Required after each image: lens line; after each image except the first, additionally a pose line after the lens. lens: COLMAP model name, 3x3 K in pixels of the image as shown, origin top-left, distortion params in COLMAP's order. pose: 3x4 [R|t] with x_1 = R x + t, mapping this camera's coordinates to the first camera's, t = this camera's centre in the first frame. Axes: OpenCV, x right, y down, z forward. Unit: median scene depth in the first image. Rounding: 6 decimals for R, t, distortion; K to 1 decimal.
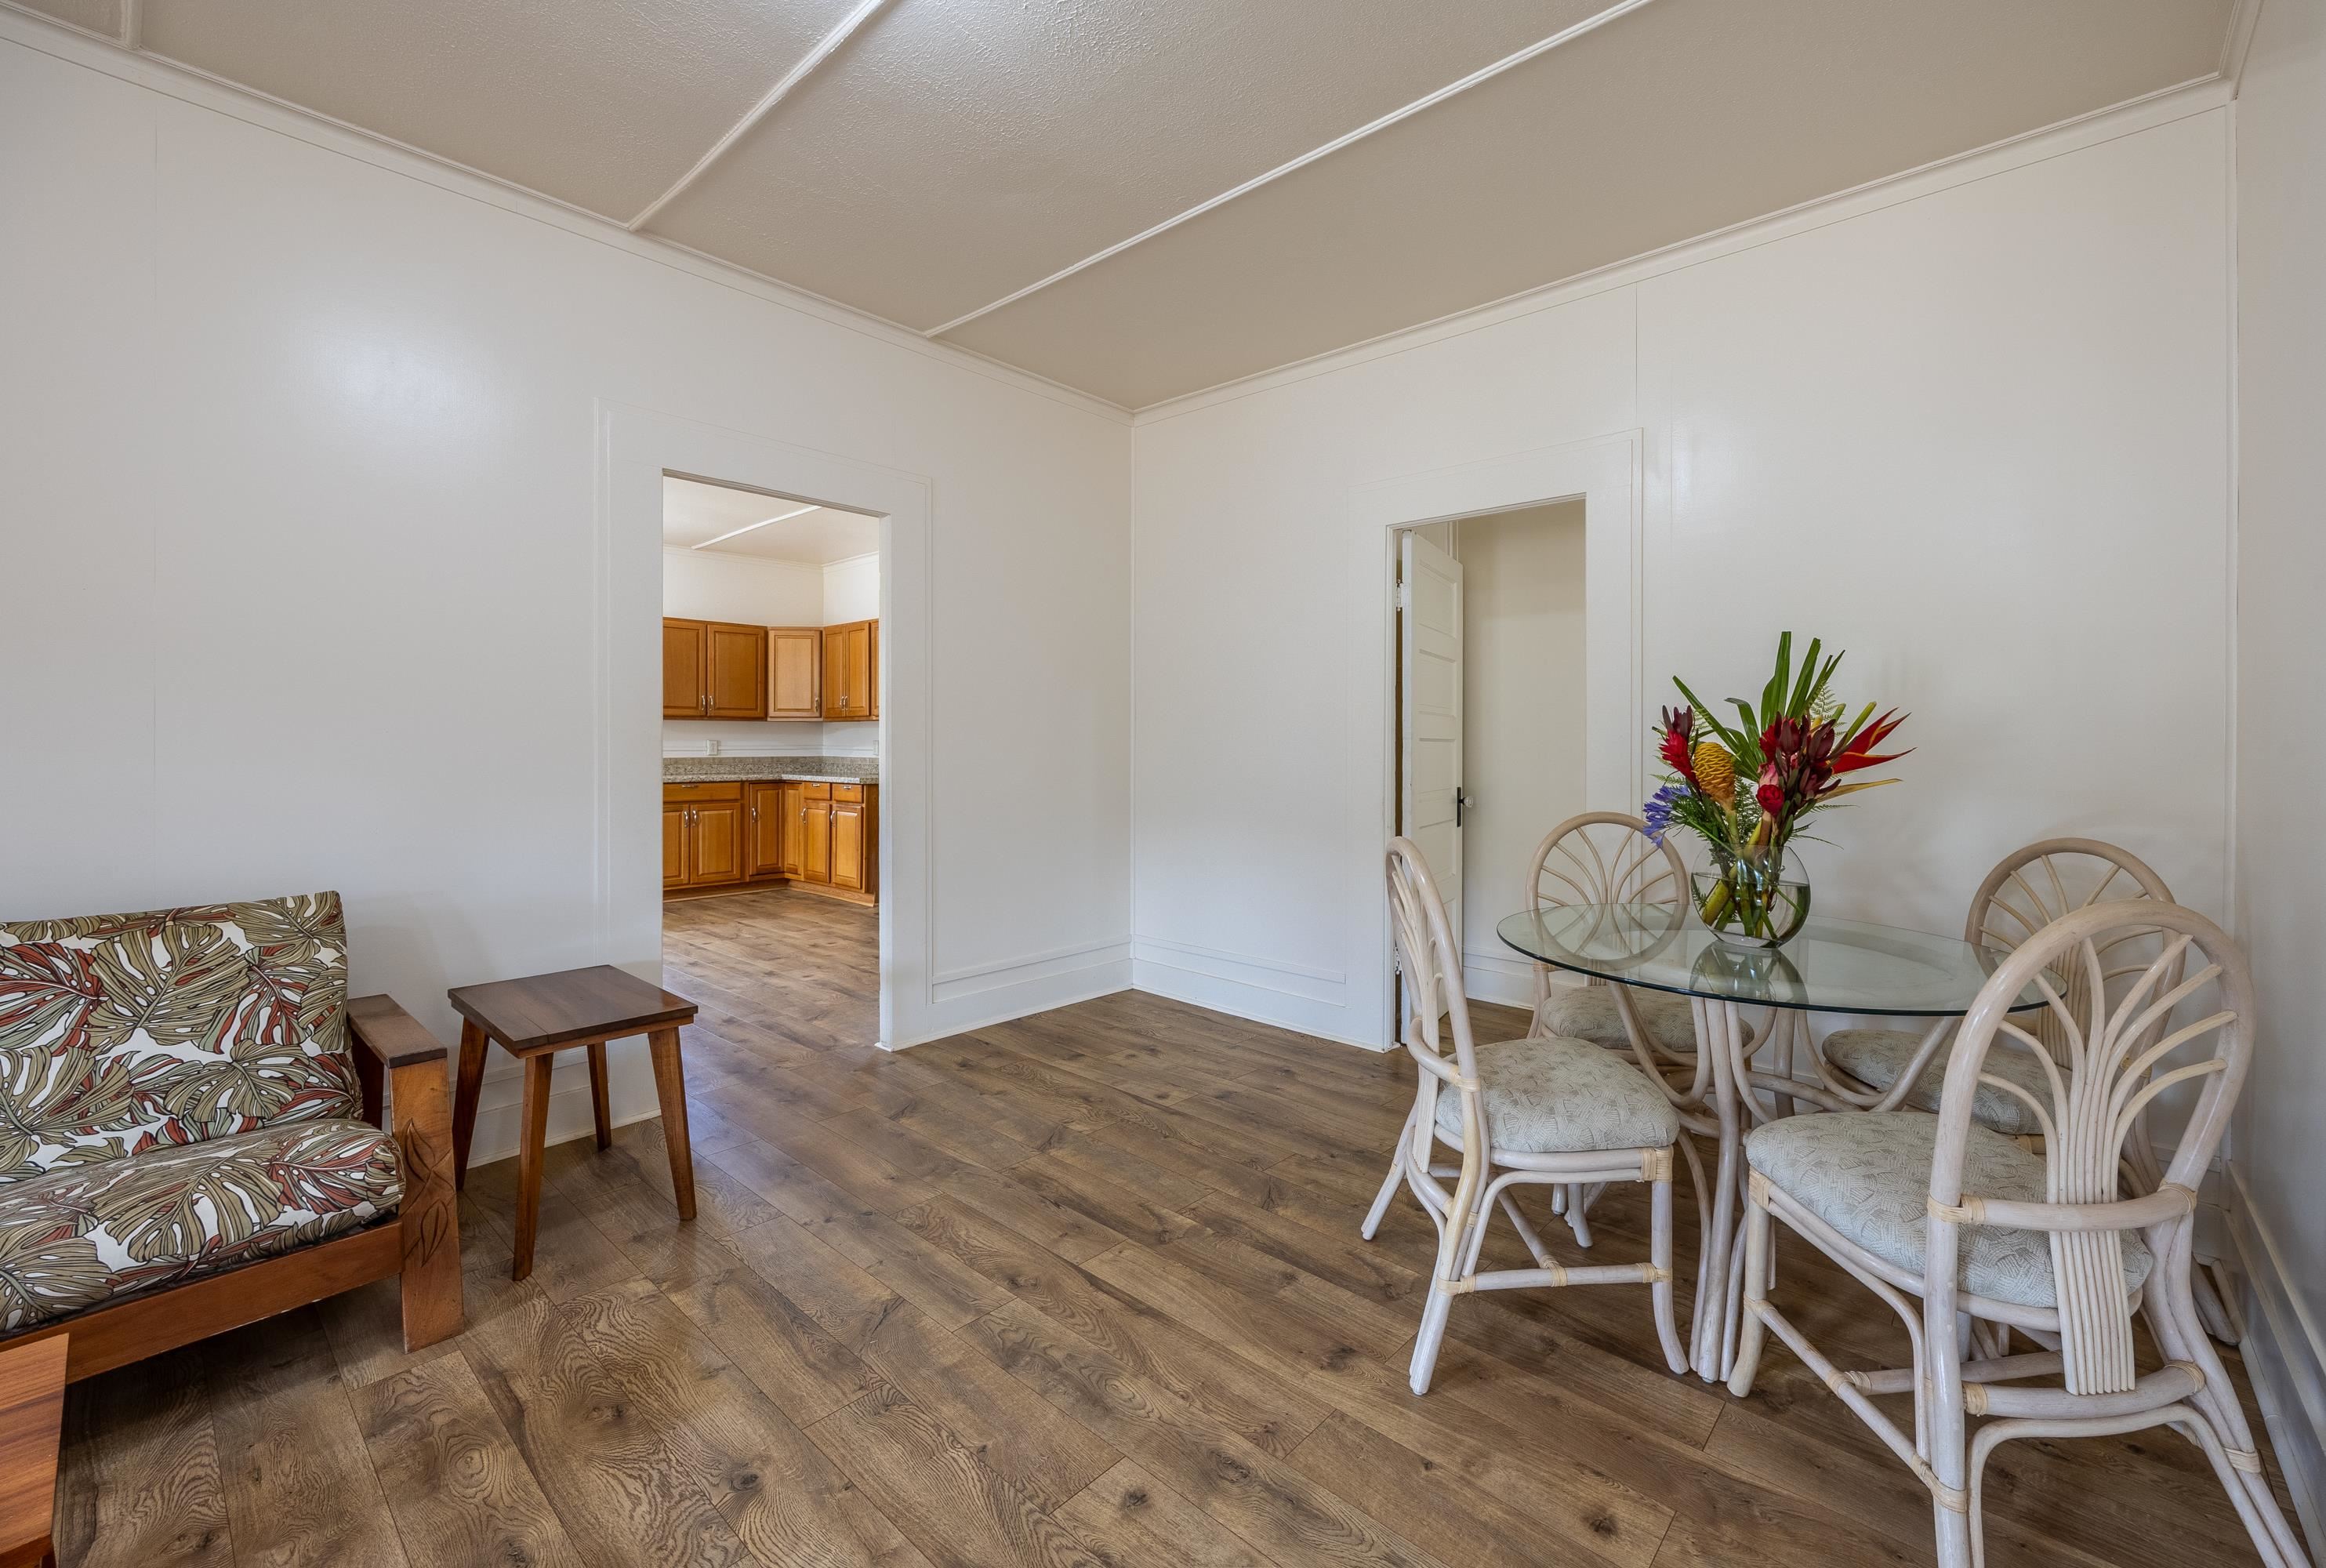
lens RADIAL K [[933.0, 0, 1239.9], [0, 933.0, 738.7], [0, 0, 1]] dist [0.001802, -0.000348]
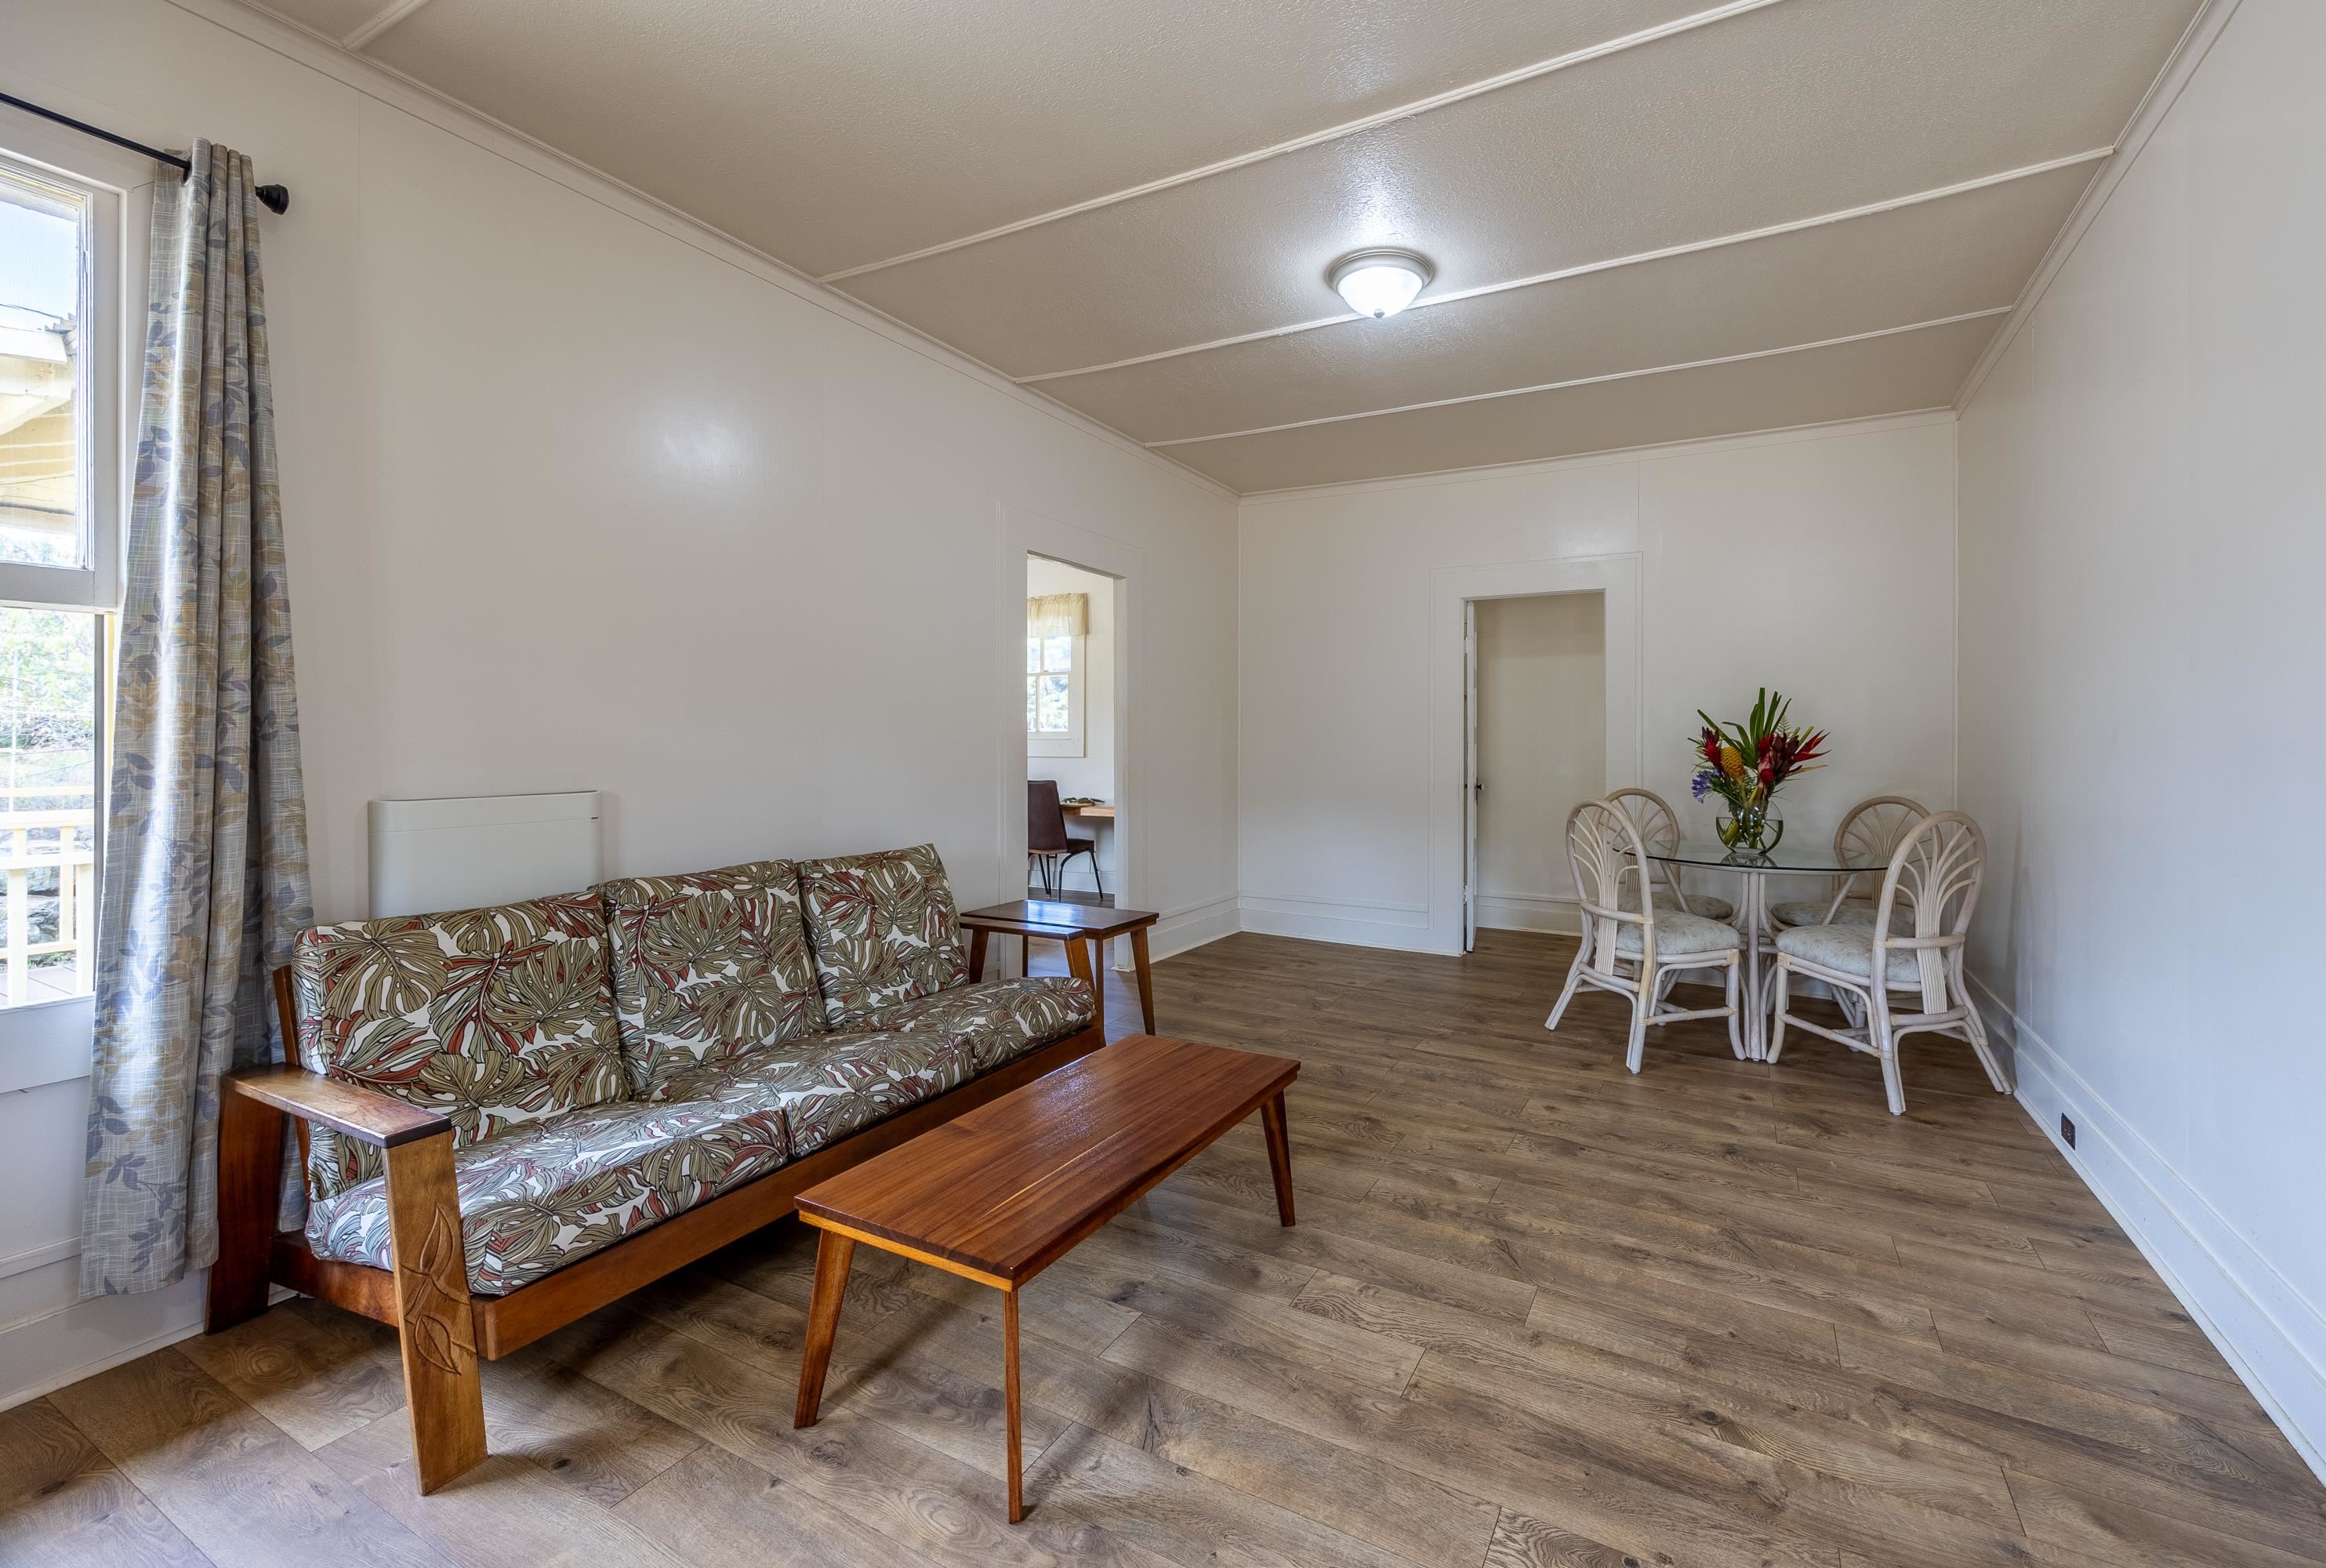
lens RADIAL K [[933.0, 0, 1234.5], [0, 933.0, 744.8], [0, 0, 1]] dist [0.001802, -0.000348]
pose [[0.976818, 0.001528, 0.214065, -0.951475], [-0.002200, 0.999993, 0.002901, -0.002563], [-0.214060, -0.003305, 0.976815, -0.674277]]
